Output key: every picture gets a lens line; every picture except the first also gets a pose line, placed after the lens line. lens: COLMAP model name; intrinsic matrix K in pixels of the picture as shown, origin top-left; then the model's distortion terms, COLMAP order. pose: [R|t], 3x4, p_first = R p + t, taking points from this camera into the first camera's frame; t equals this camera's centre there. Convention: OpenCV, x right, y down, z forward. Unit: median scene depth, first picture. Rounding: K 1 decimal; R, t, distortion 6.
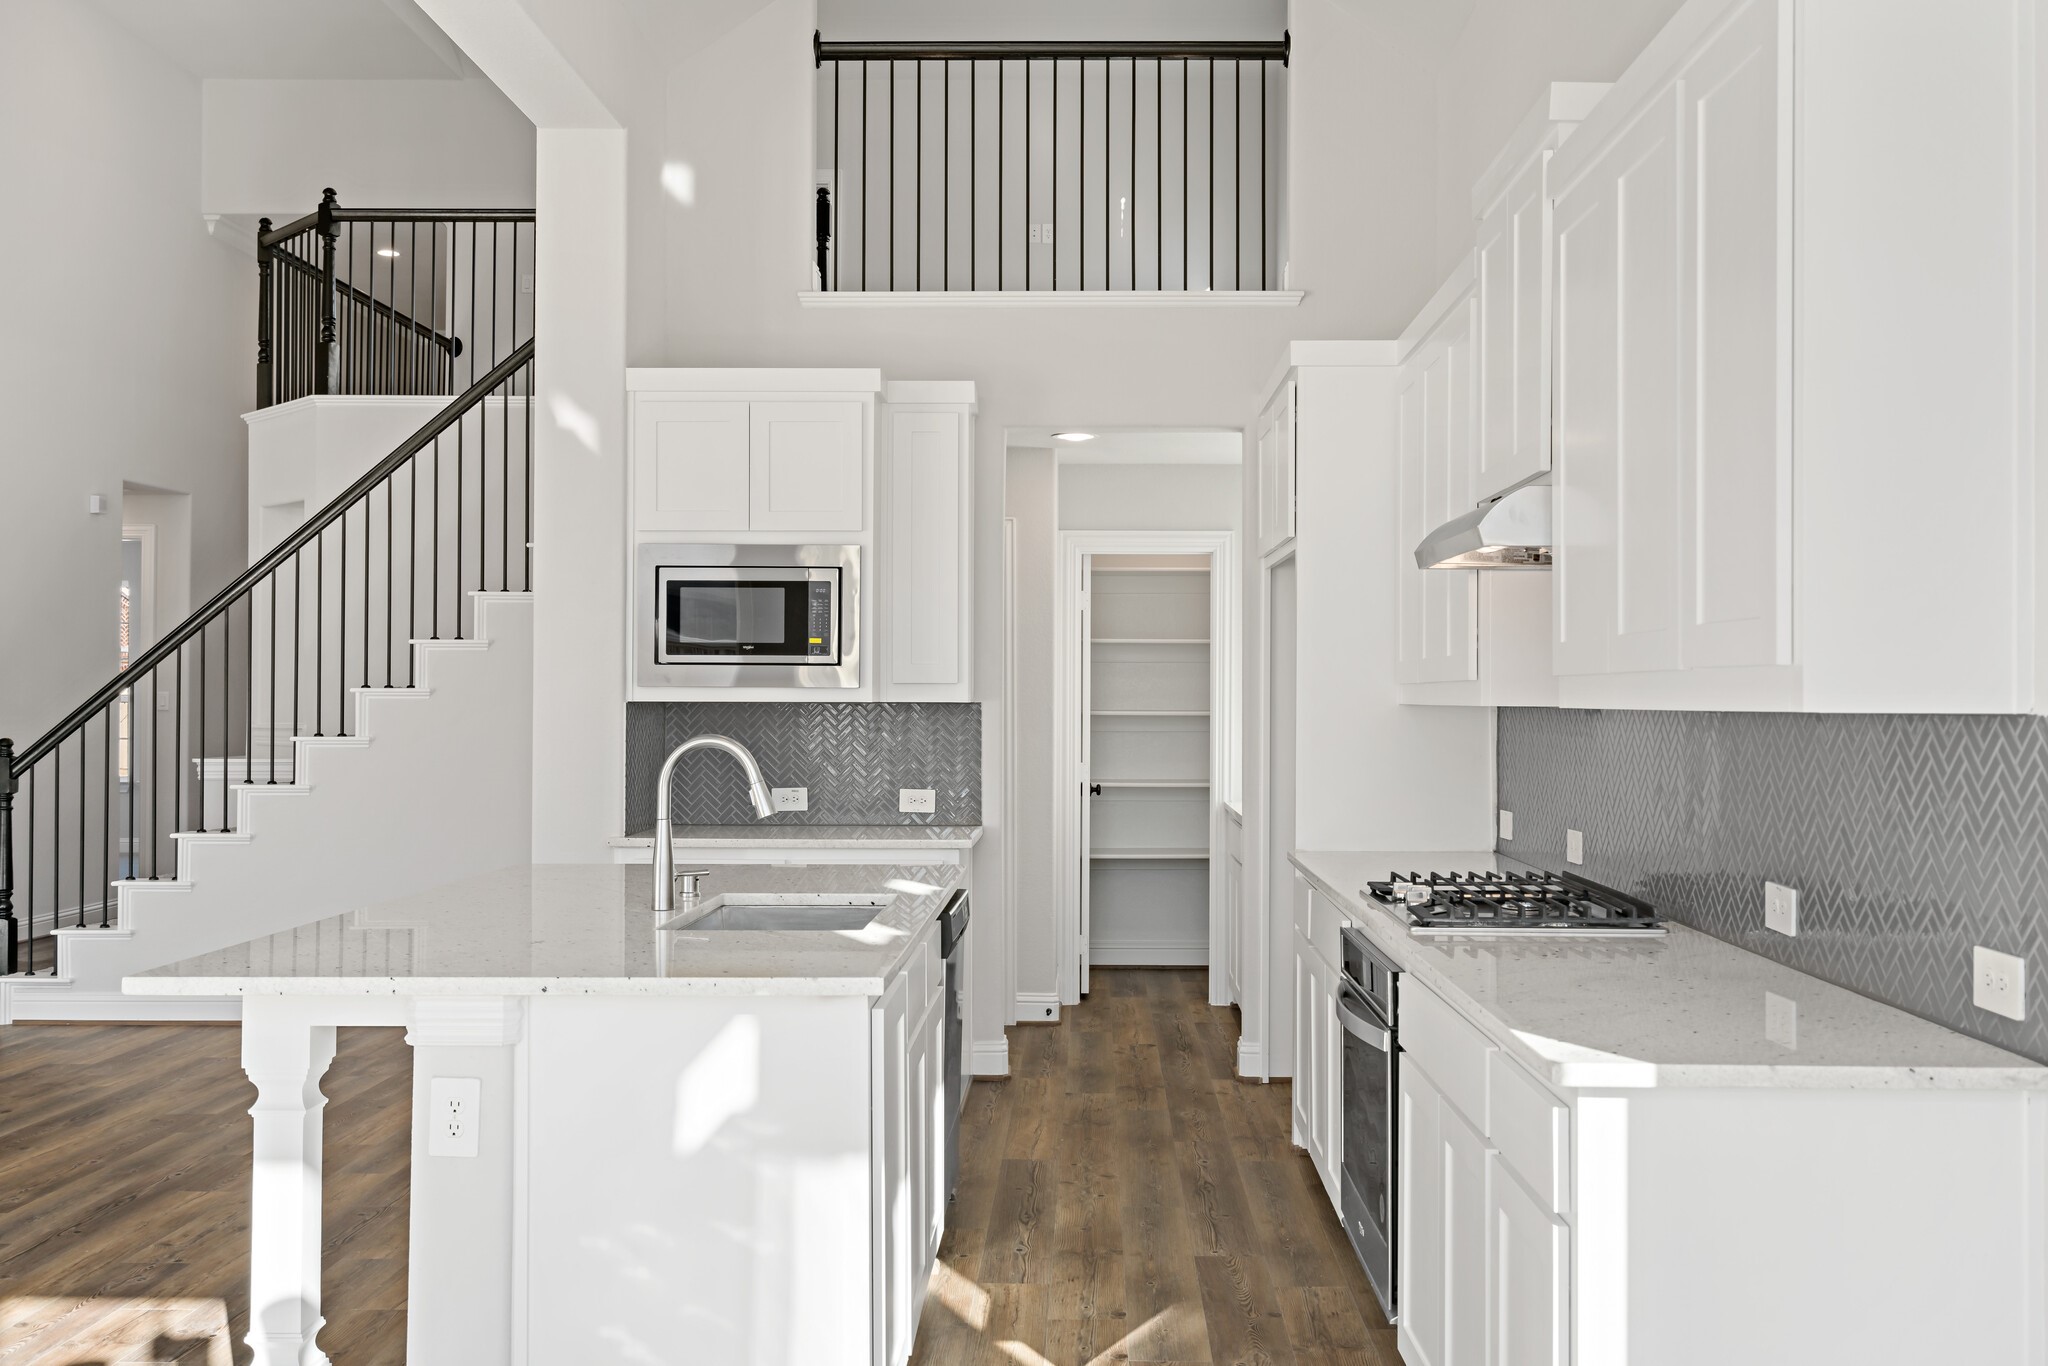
lens RADIAL K [[1863.5, 0, 1002.1], [0, 1863.5, 670.9], [0, 0, 1]] dist [0.008588, 0.000000]
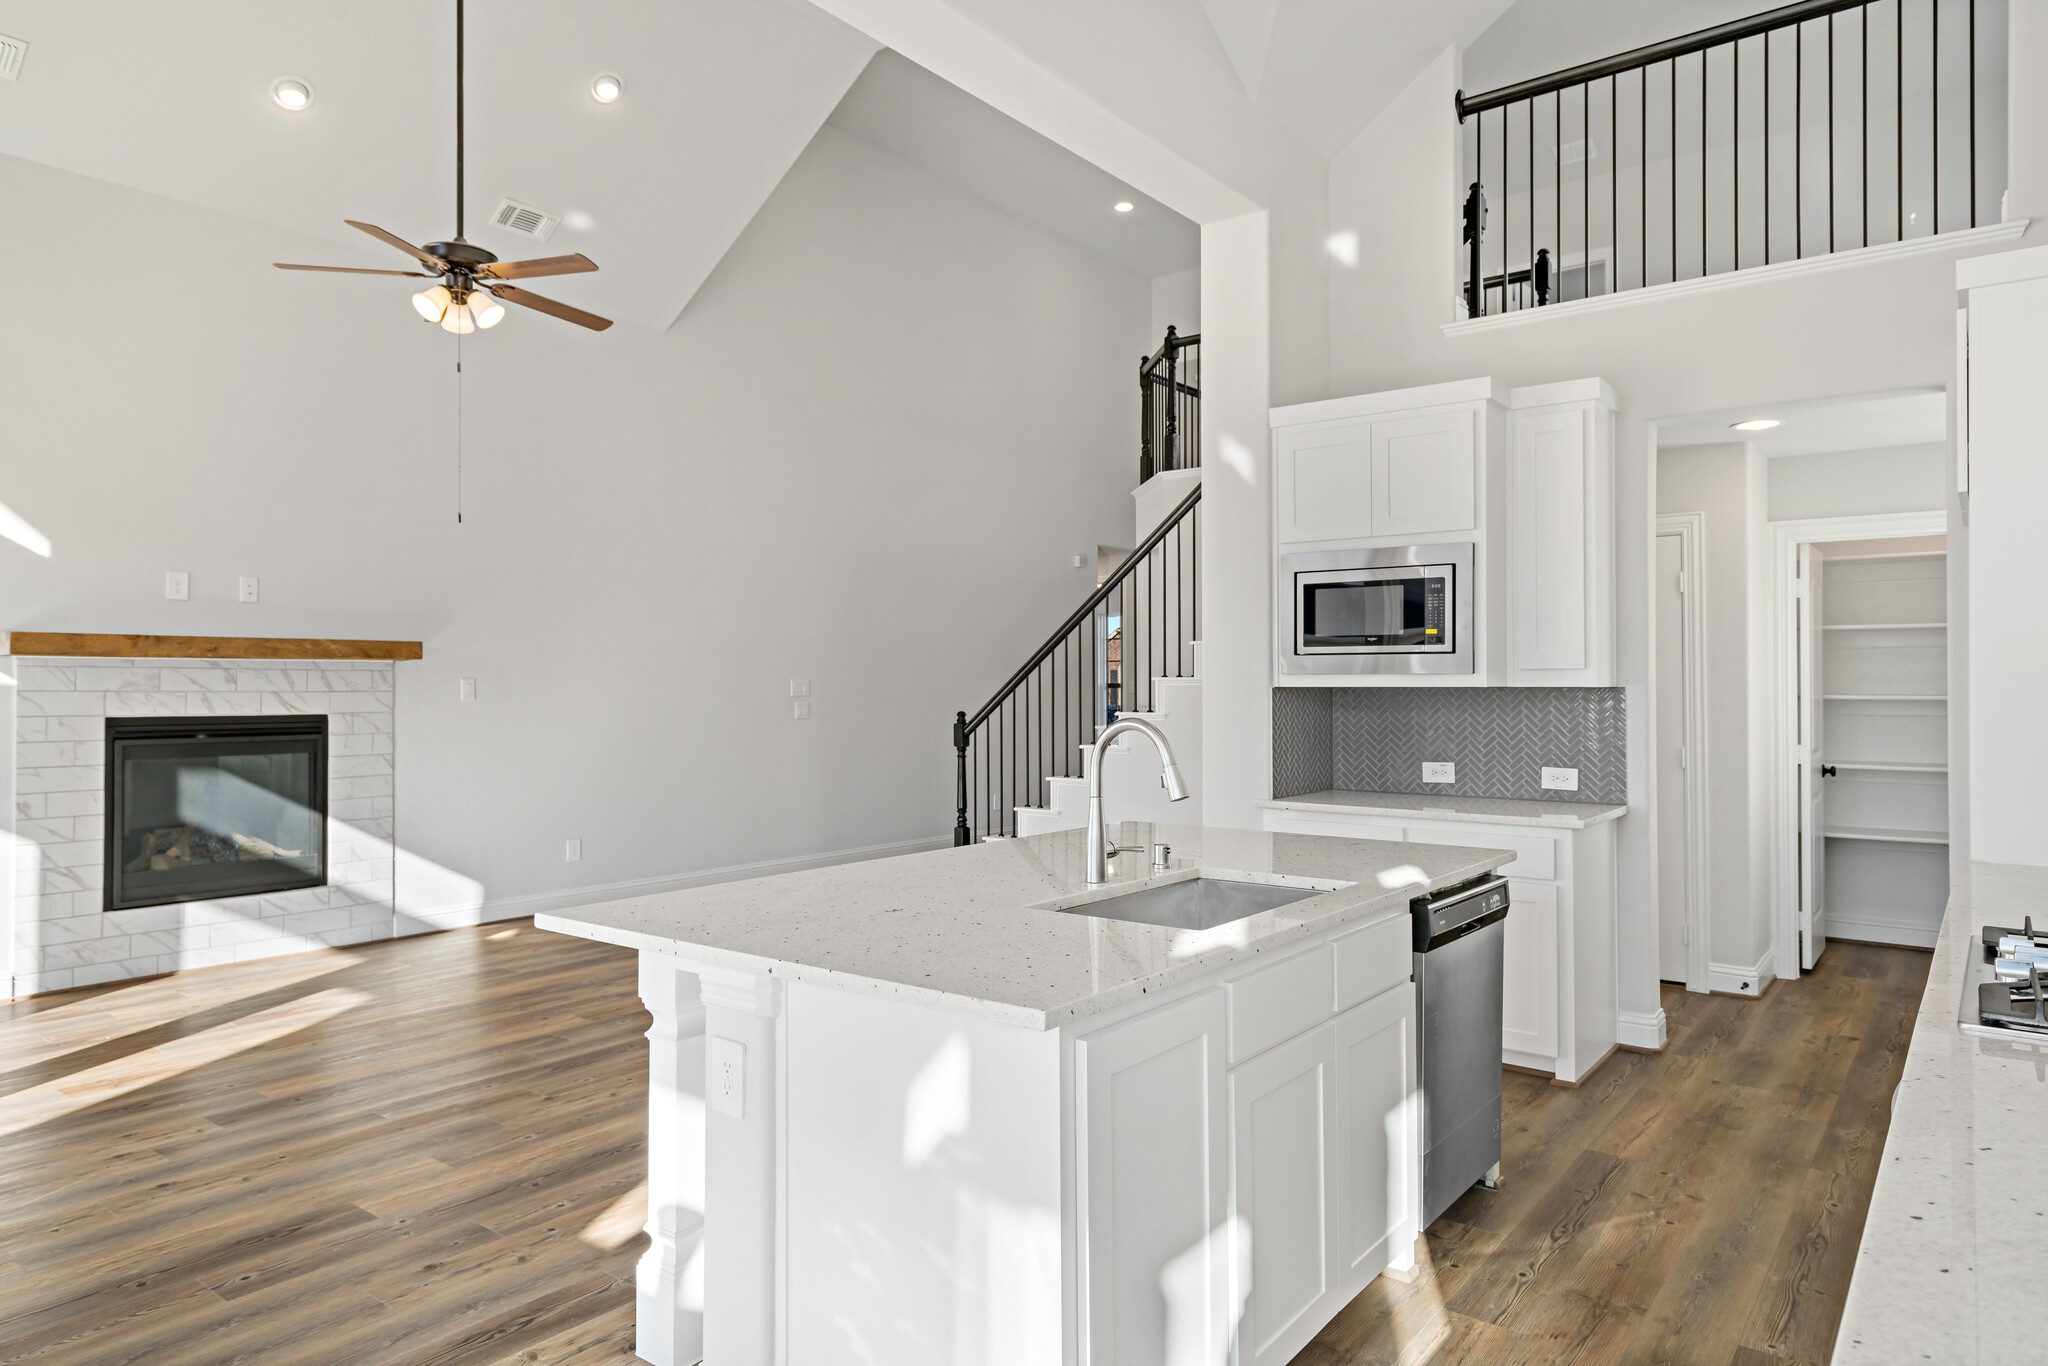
lens RADIAL K [[1218.1, 0, 985.9], [0, 1218.1, 670.6], [0, 0, 1]] dist [-0.005772, 0.009538]
pose [[0.800091, -0.010217, -0.599791, 0.109250], [0.012148, 0.999926, -0.000828, 0.003976], [0.599755, -0.006624, 0.800156, 0.238444]]
